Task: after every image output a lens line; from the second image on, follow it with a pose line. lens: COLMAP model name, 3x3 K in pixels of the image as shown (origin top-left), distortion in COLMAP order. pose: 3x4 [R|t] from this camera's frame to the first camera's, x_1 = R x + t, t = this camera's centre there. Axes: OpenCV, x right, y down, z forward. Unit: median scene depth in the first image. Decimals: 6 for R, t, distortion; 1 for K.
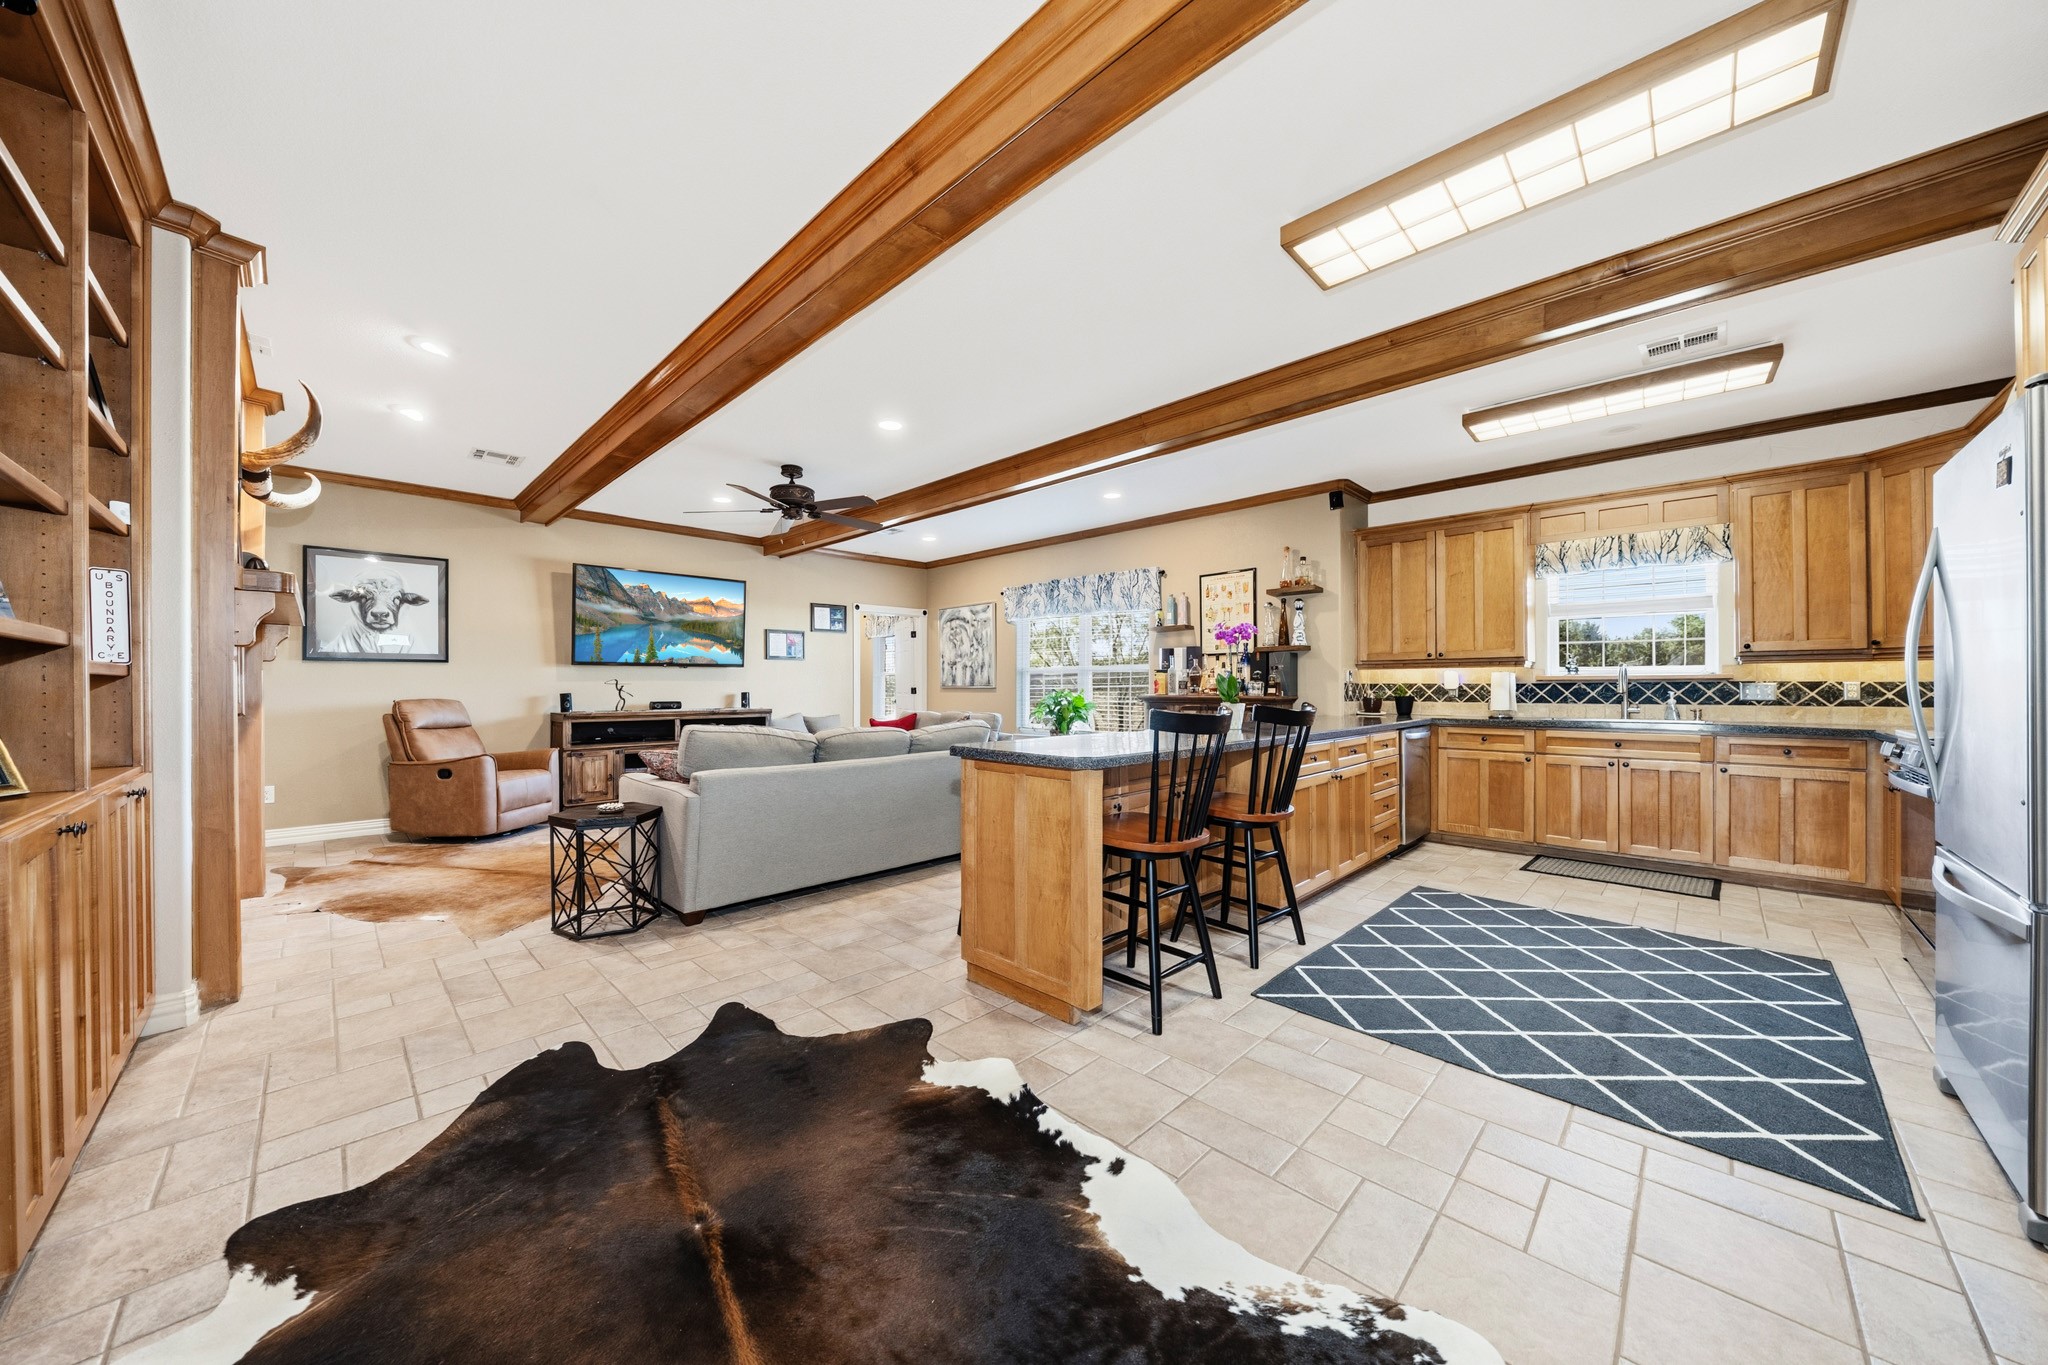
lens RADIAL K [[703.3, 0, 1006.6], [0, 703.3, 682.5], [0, 0, 1]] dist [-0.003708, -0.000841]
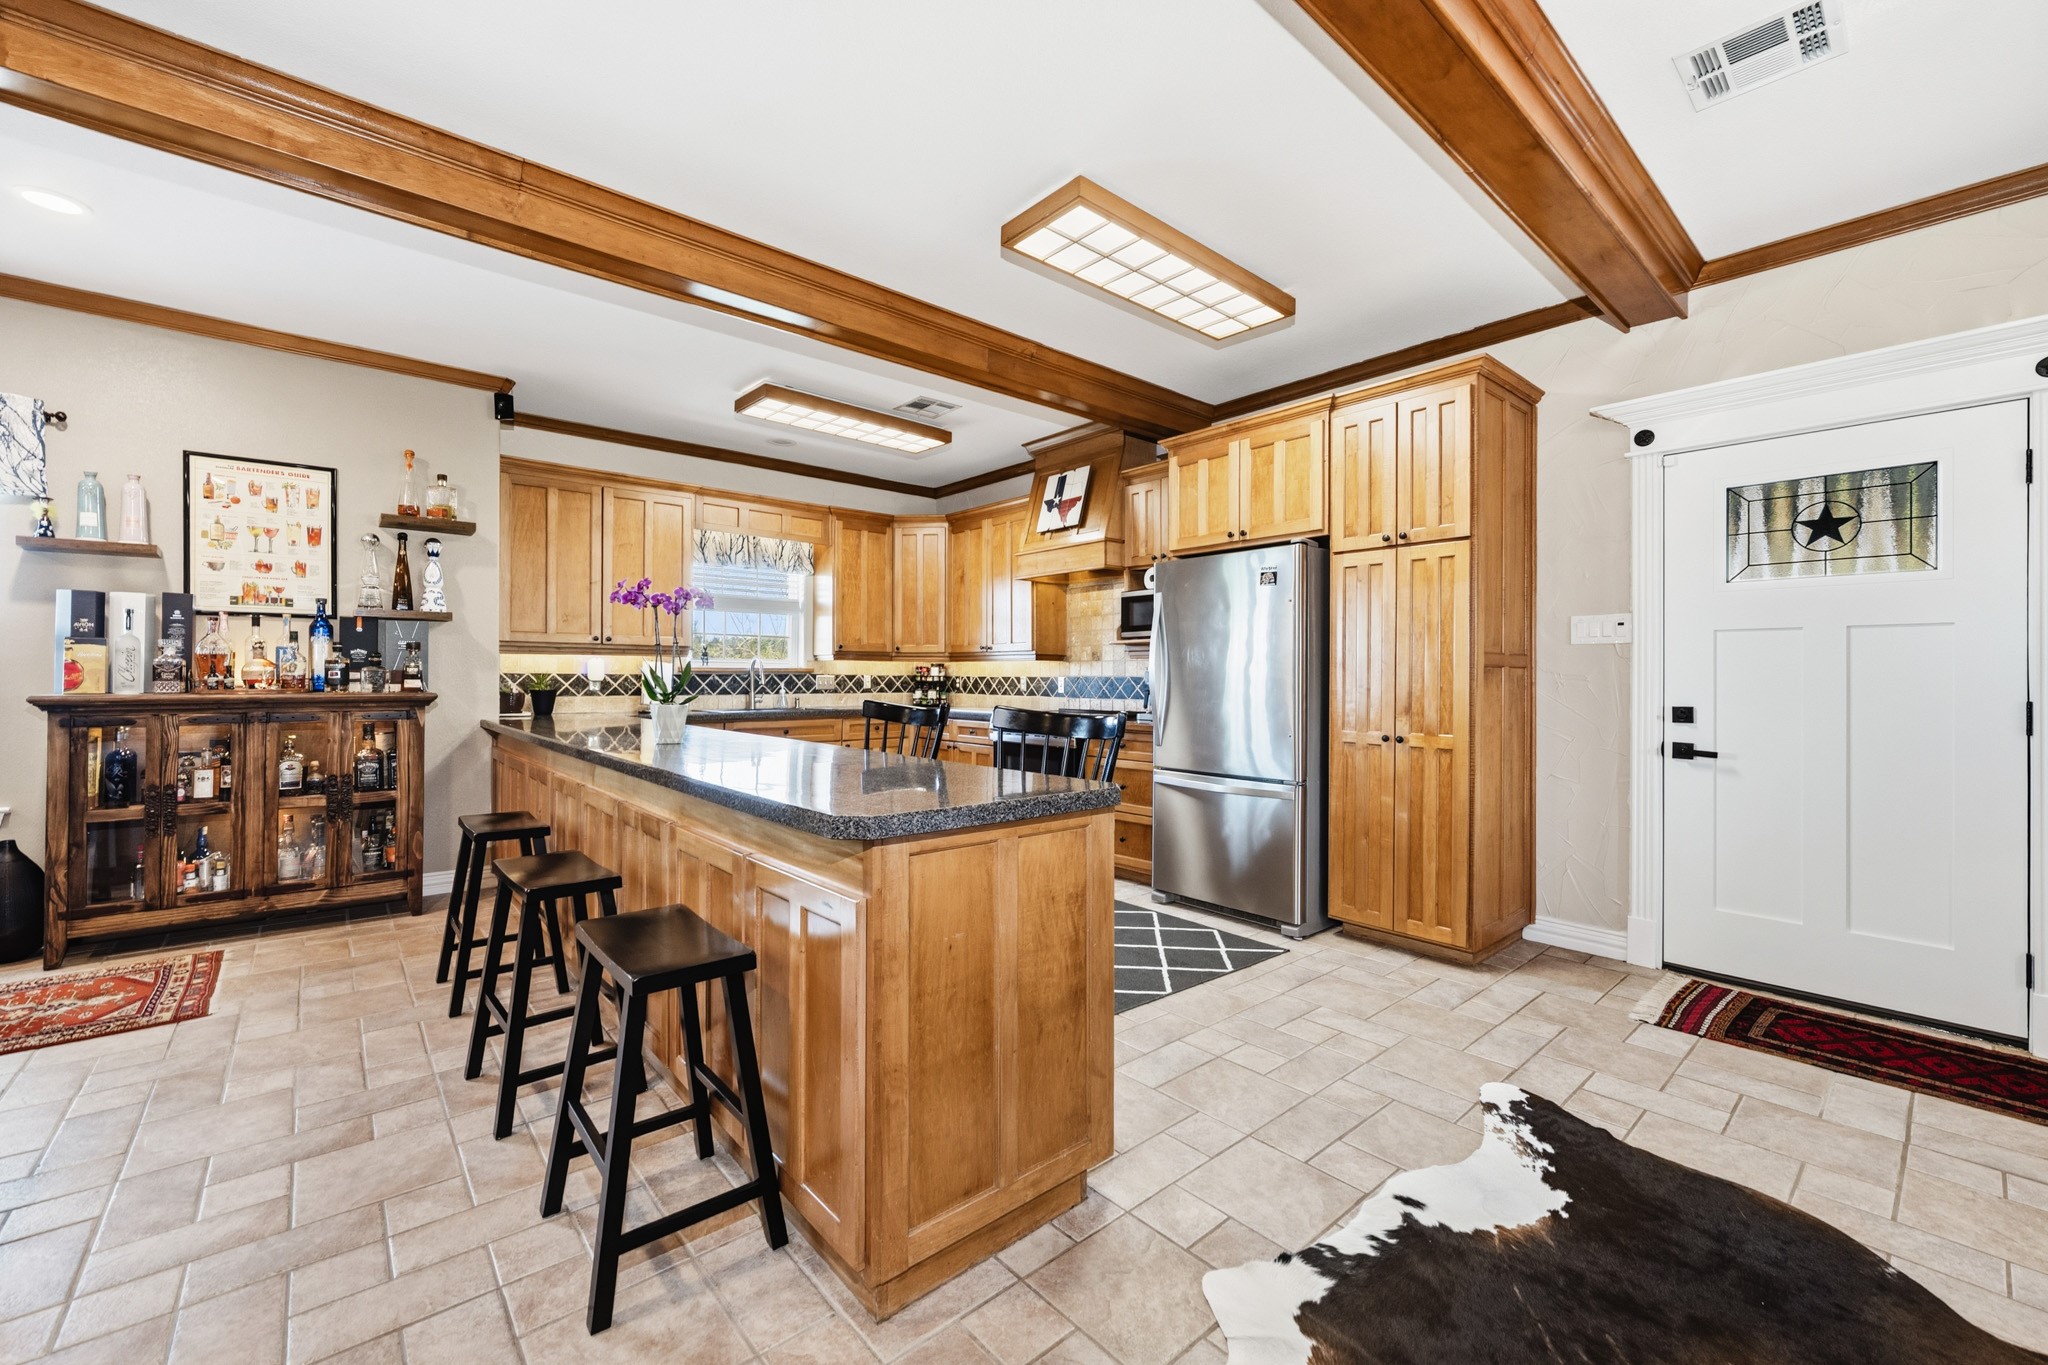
lens RADIAL K [[835.7, 0, 983.8], [0, 835.7, 671.2], [0, 0, 1]] dist [-0.003209, -0.000101]
pose [[0.075811, 0.008672, 0.997085, -0.347836], [-0.010705, 0.999912, -0.007883, 0.001294], [-0.997065, -0.010076, 0.075897, 0.522016]]
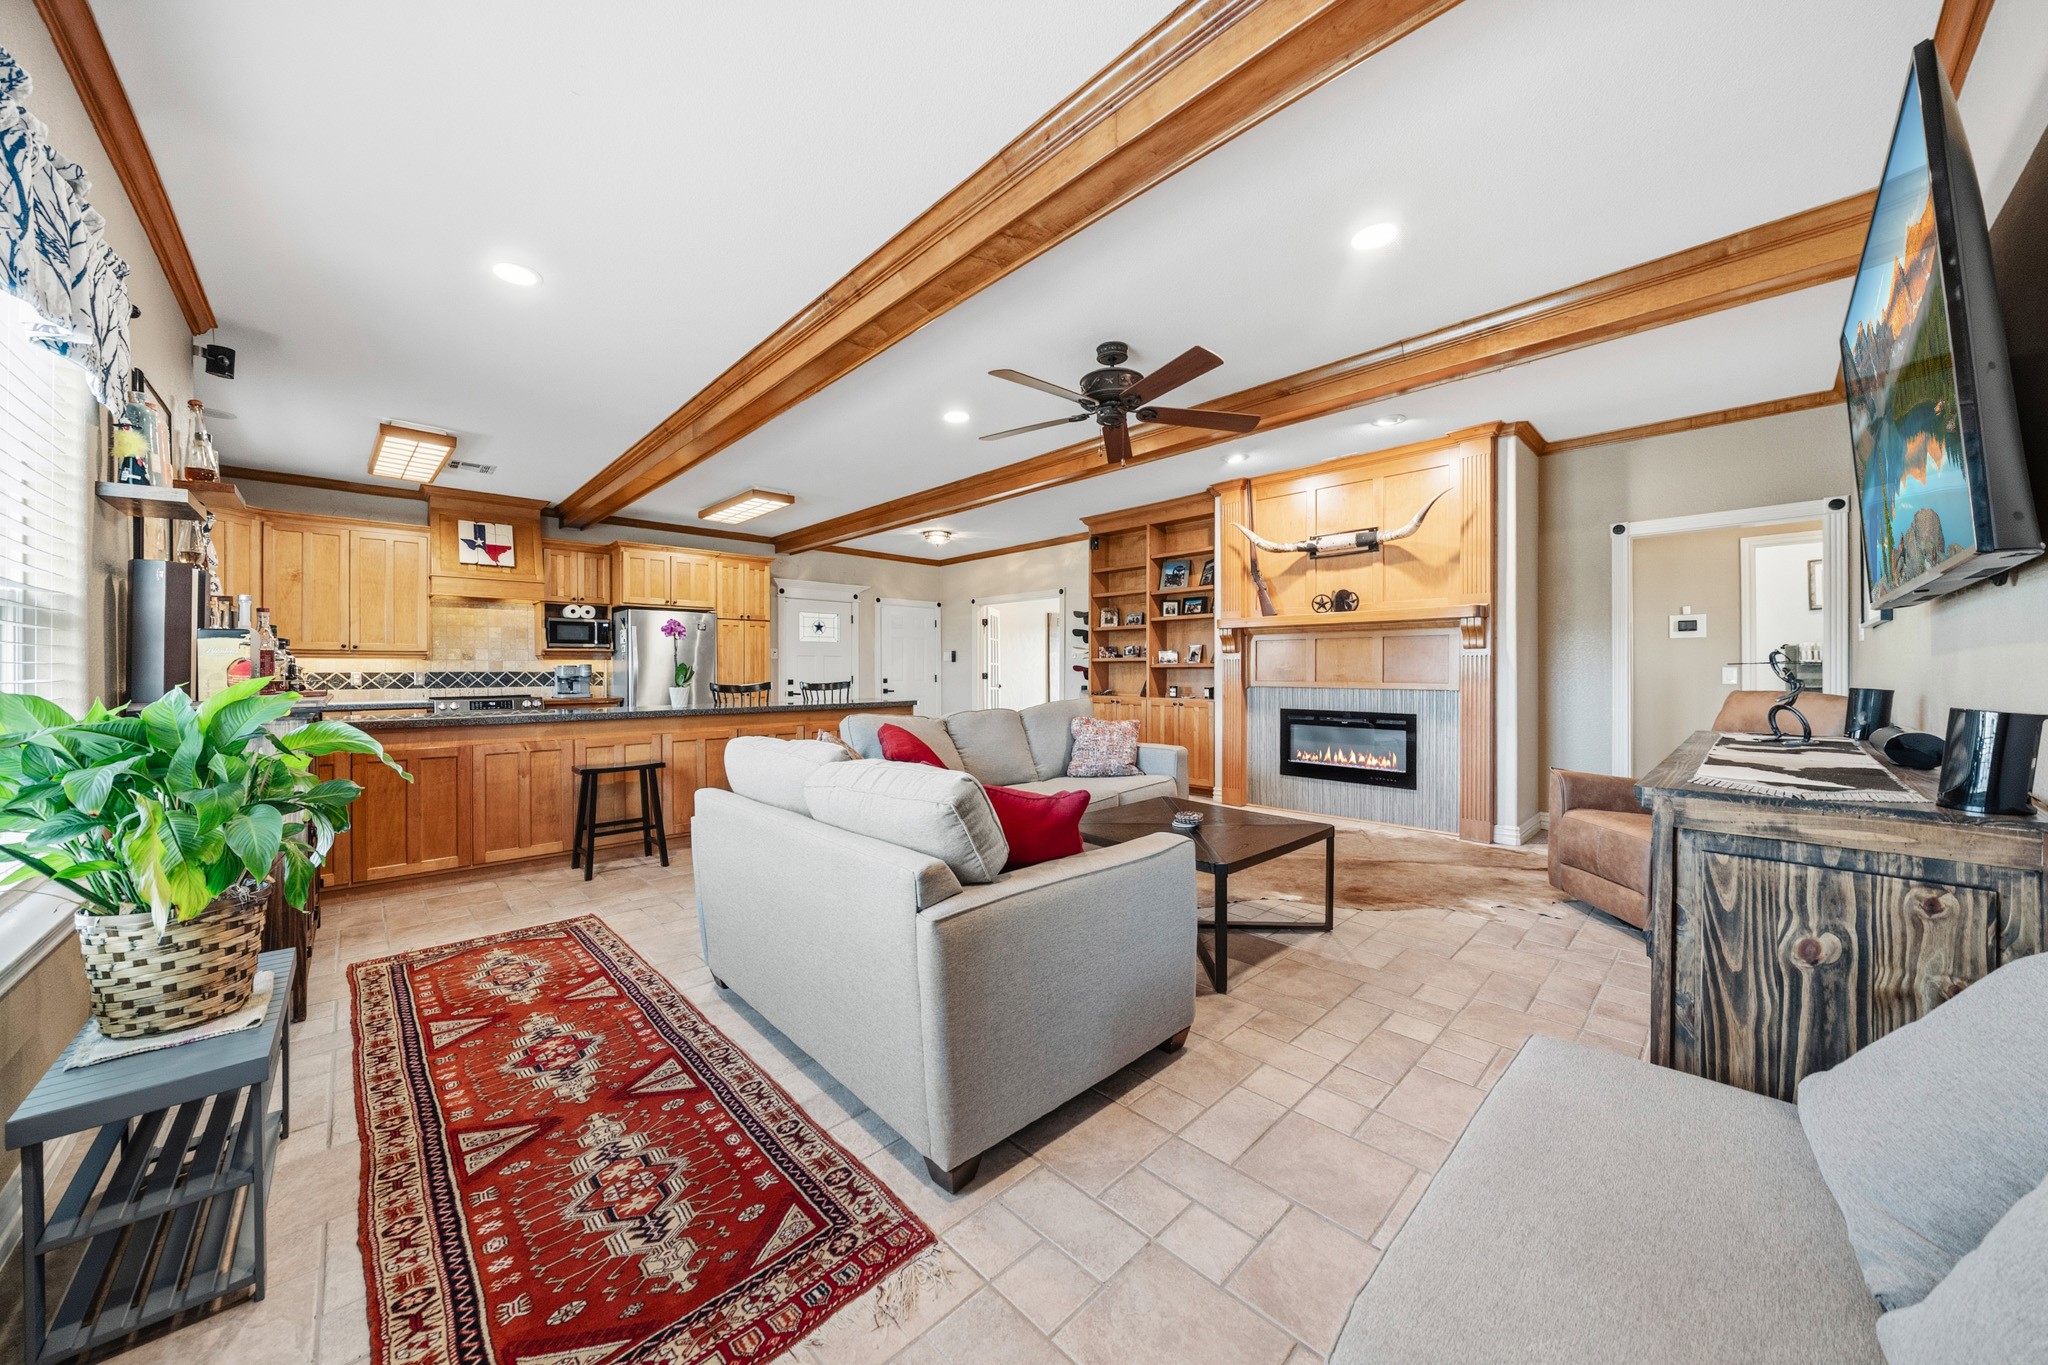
lens RADIAL K [[703.3, 0, 1029.2], [0, 703.3, 677.6], [0, 0, 1]] dist [-0.003708, -0.000841]
pose [[-0.999956, 0.001448, 0.009309, -0.239941], [0.001435, 0.999998, -0.001382, 0.011935], [-0.009311, -0.001369, -0.999956, 1.774212]]
